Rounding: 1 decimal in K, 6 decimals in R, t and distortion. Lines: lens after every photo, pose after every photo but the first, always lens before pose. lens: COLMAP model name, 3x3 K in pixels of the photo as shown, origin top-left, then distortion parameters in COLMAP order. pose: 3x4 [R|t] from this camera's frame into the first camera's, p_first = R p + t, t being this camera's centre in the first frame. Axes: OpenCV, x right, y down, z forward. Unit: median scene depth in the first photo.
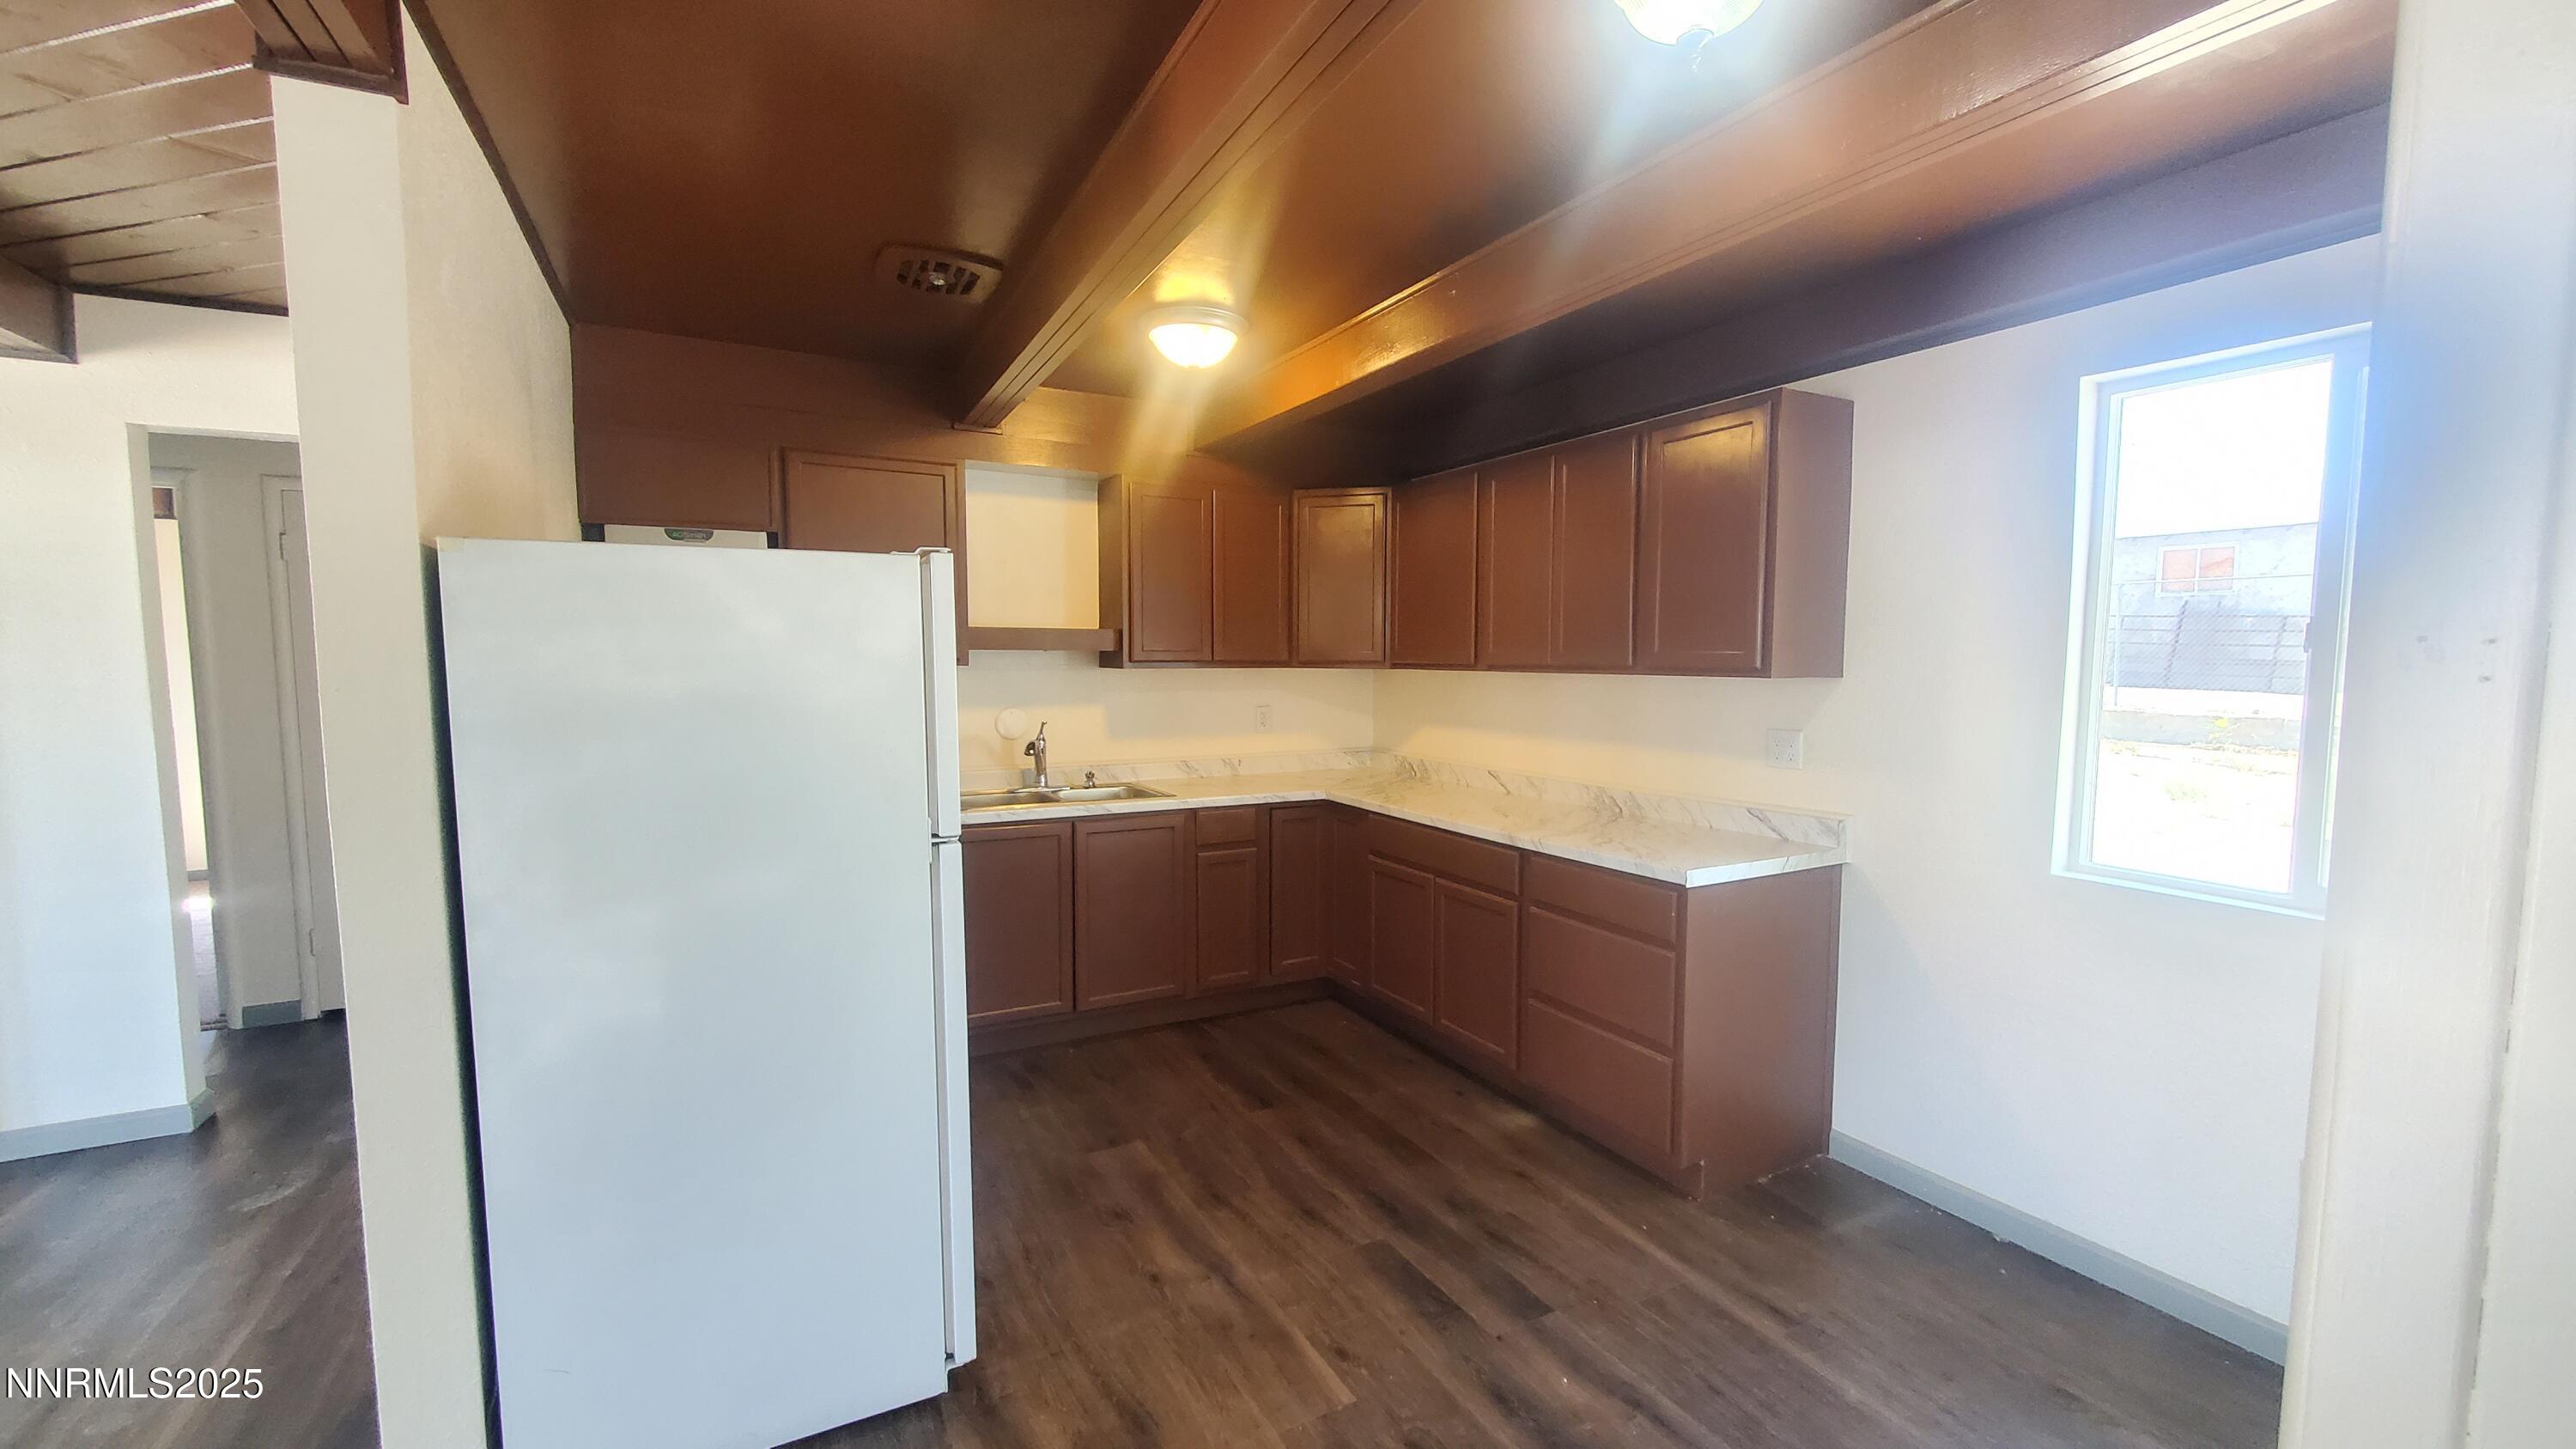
lens RADIAL K [[1029.5, 0, 1312.0], [0, 1029.5, 739.7], [0, 0, 1]] dist [0.001203, 0.000263]
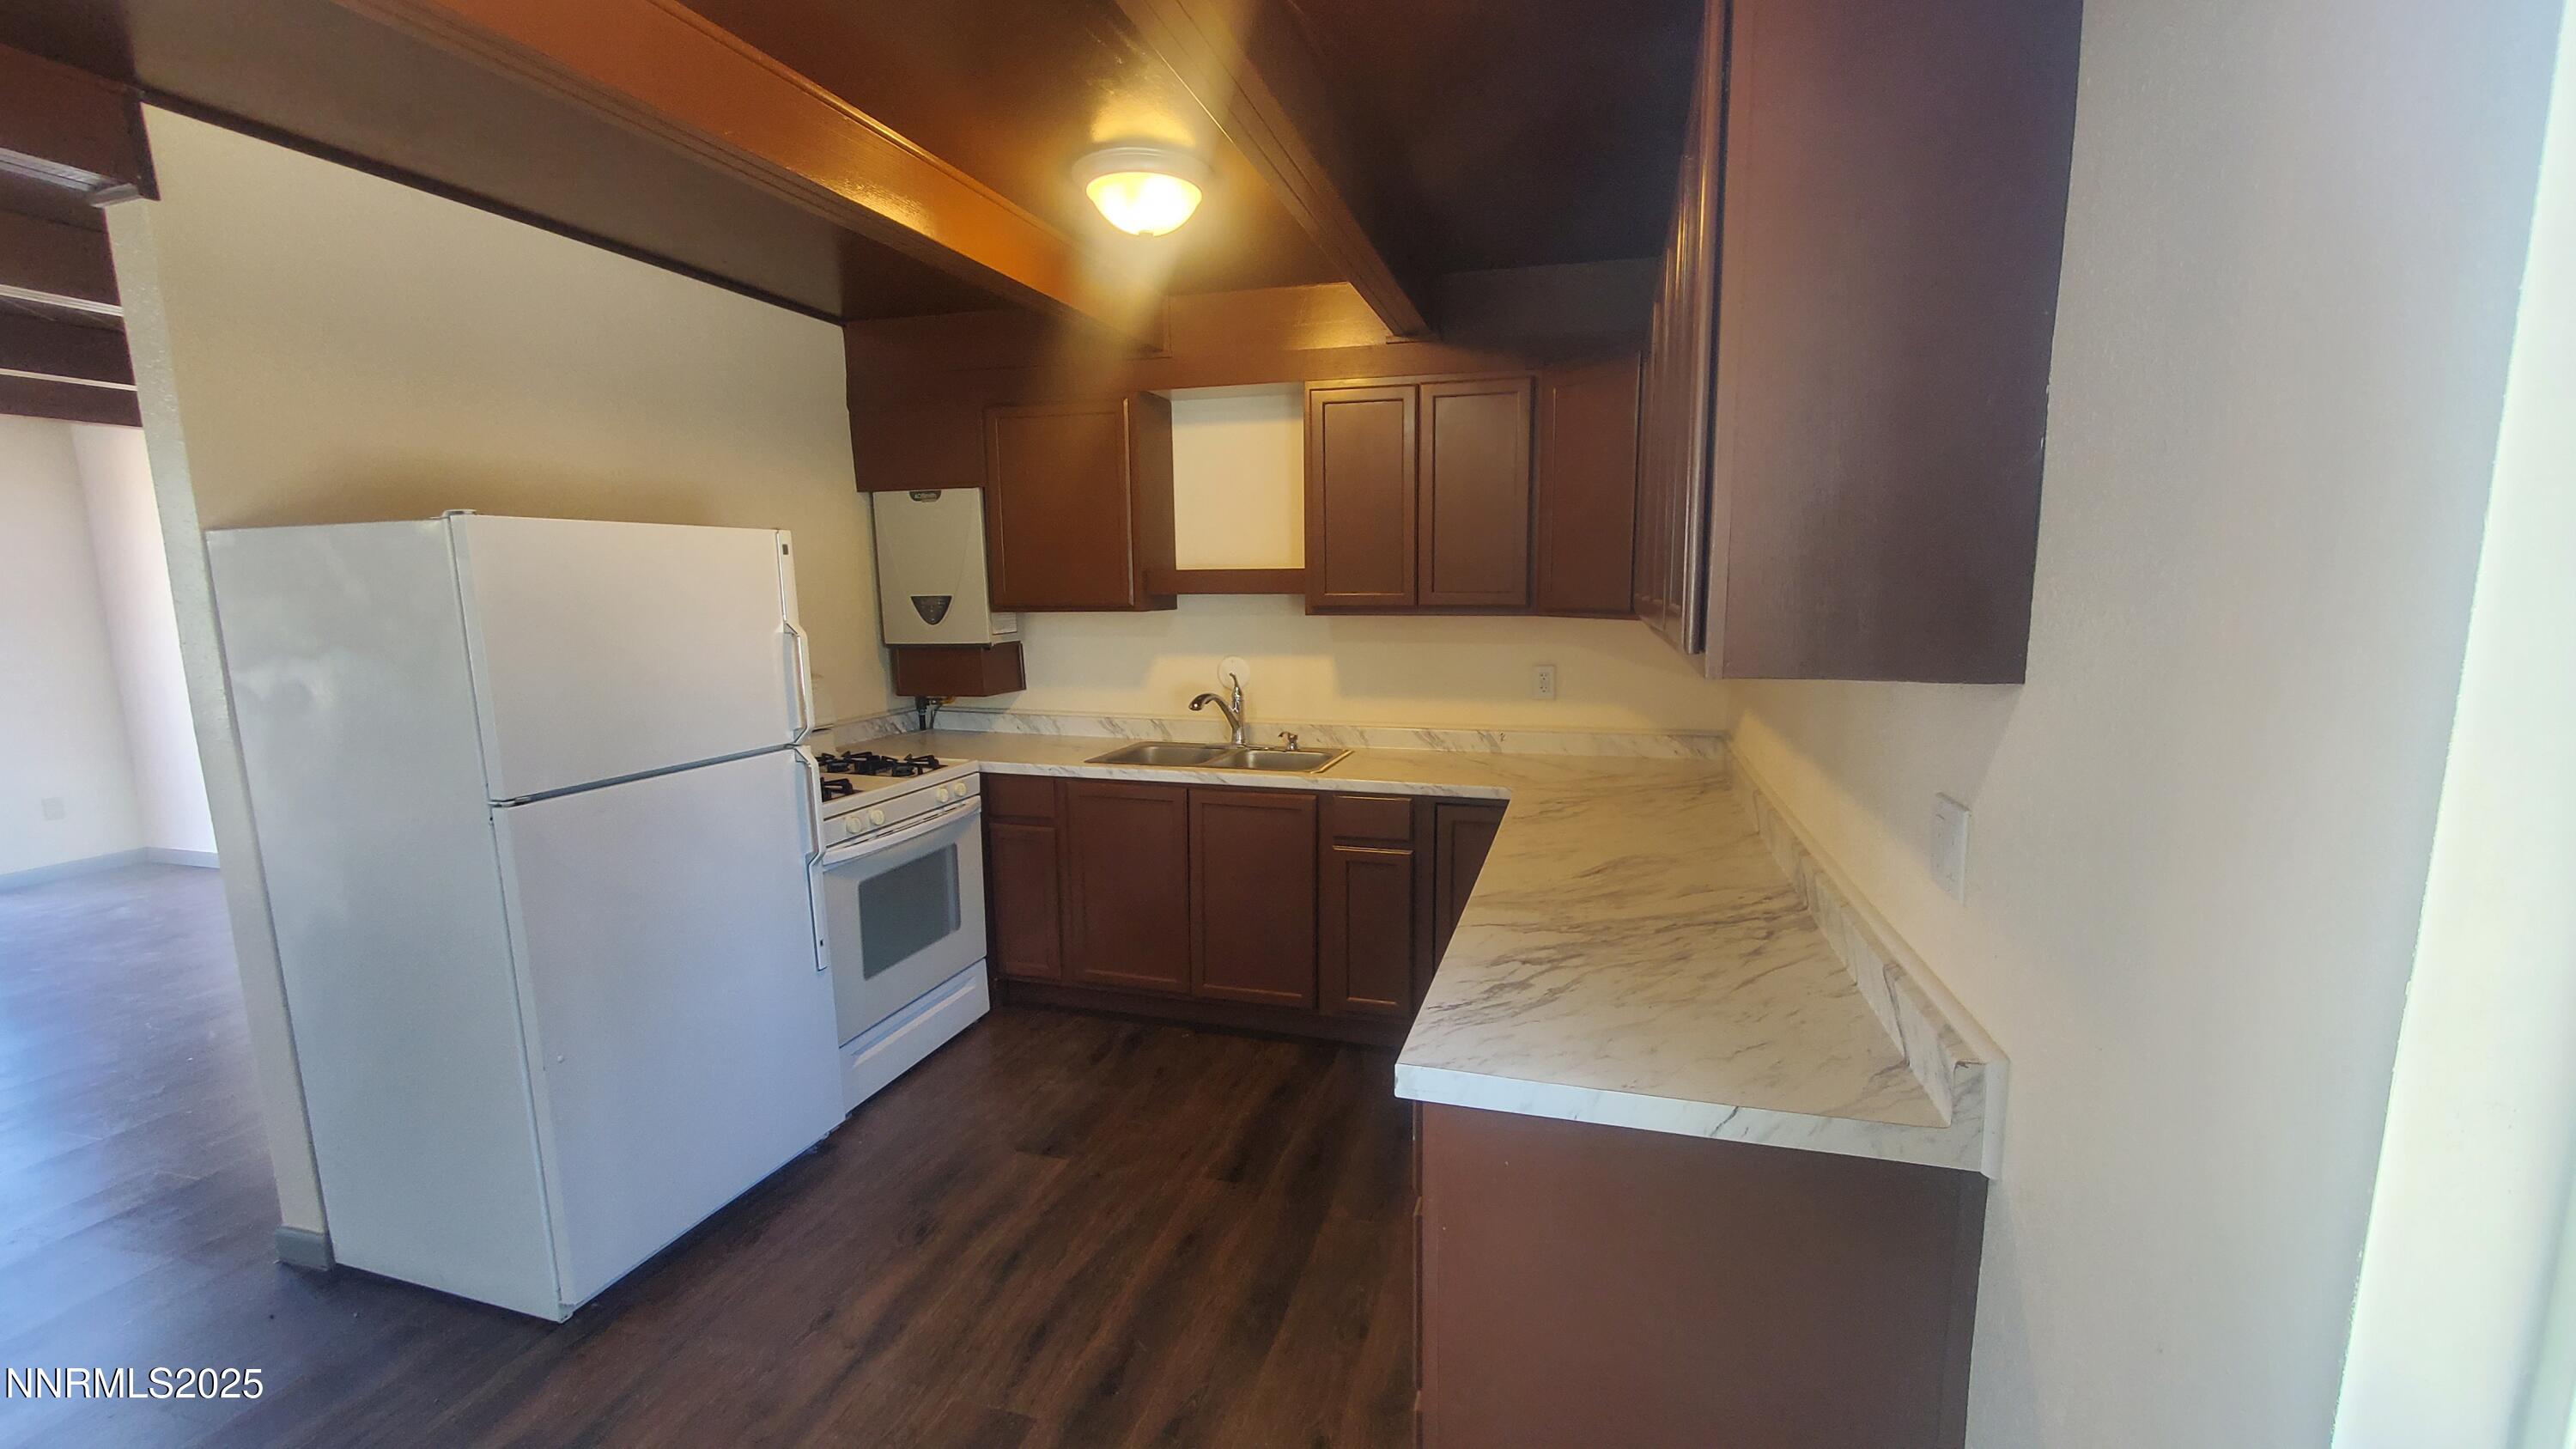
lens RADIAL K [[1029.5, 0, 1312.0], [0, 1029.5, 739.7], [0, 0, 1]] dist [0.001203, 0.000263]
pose [[0.706135, 0.095015, -0.701674, 0.510503], [-0.048174, 0.995106, 0.086269, -0.048968], [0.706437, -0.027116, 0.707256, 0.484459]]
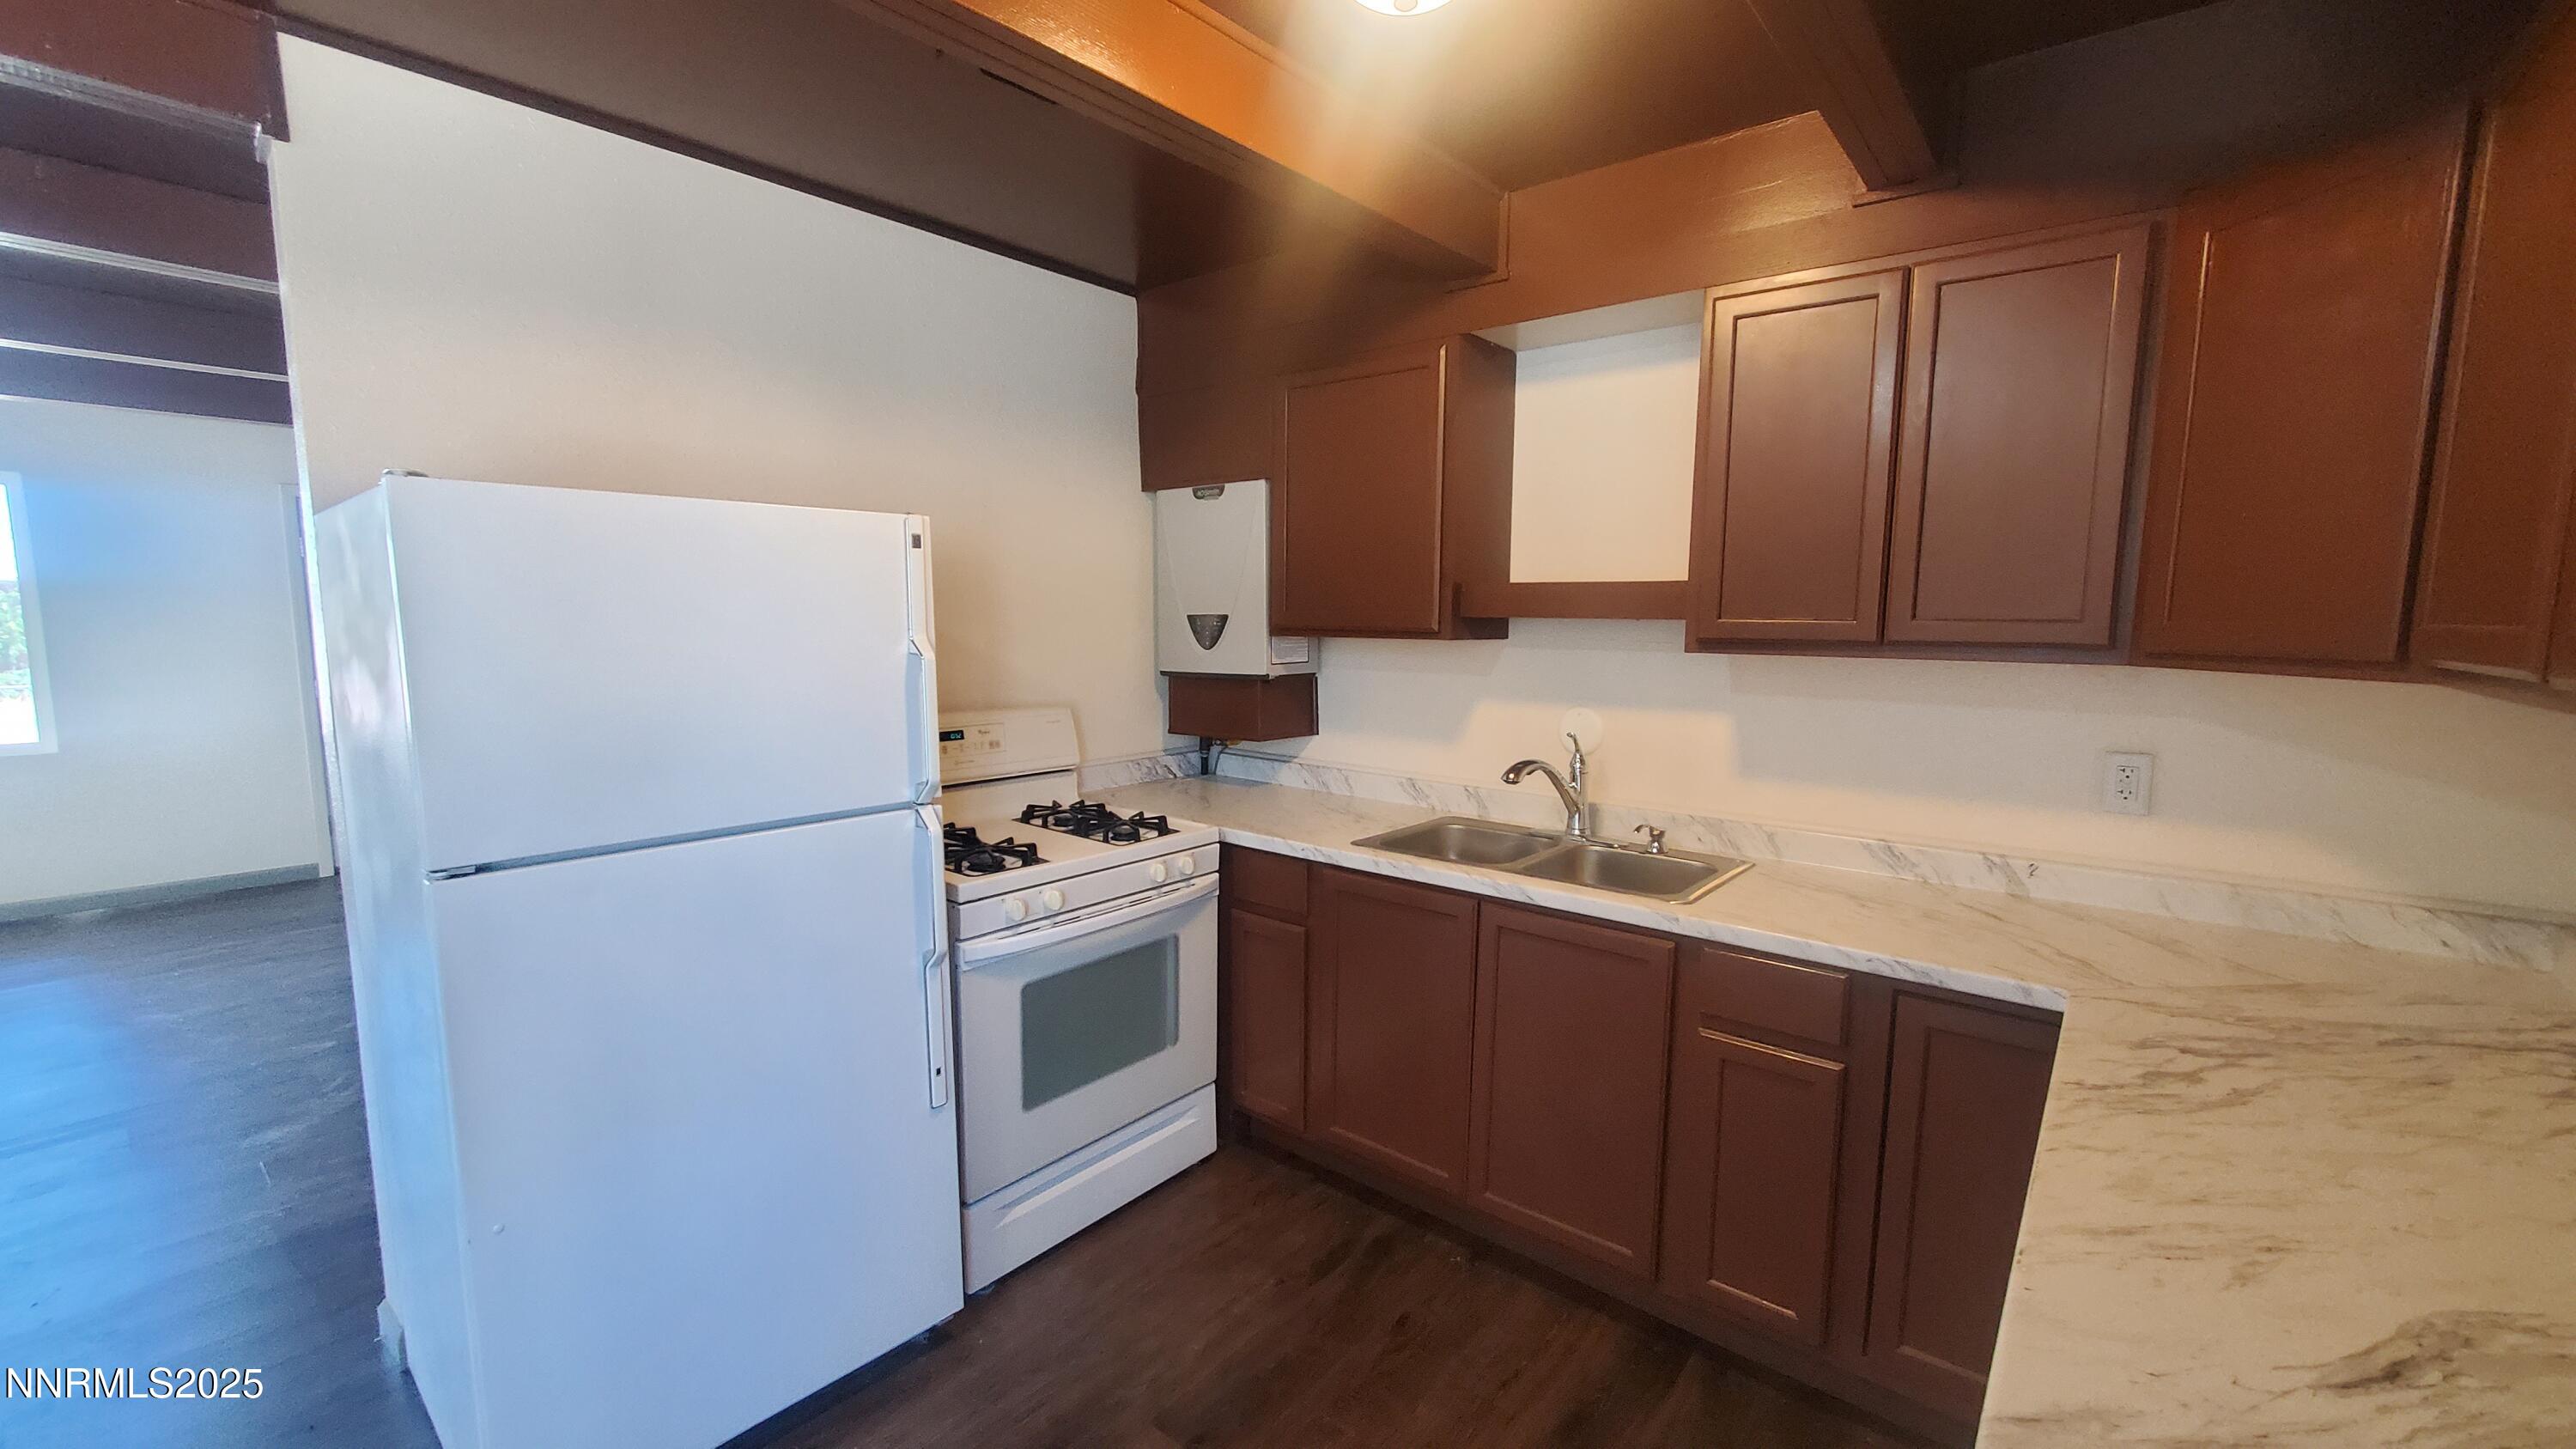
lens RADIAL K [[1029.5, 0, 1312.0], [0, 1029.5, 739.7], [0, 0, 1]] dist [0.001203, 0.000263]
pose [[0.370570, 0.108887, -0.922400, 0.305356], [-0.086034, 0.992859, 0.082640, -0.061437], [0.924811, 0.048733, 0.377292, 0.736830]]
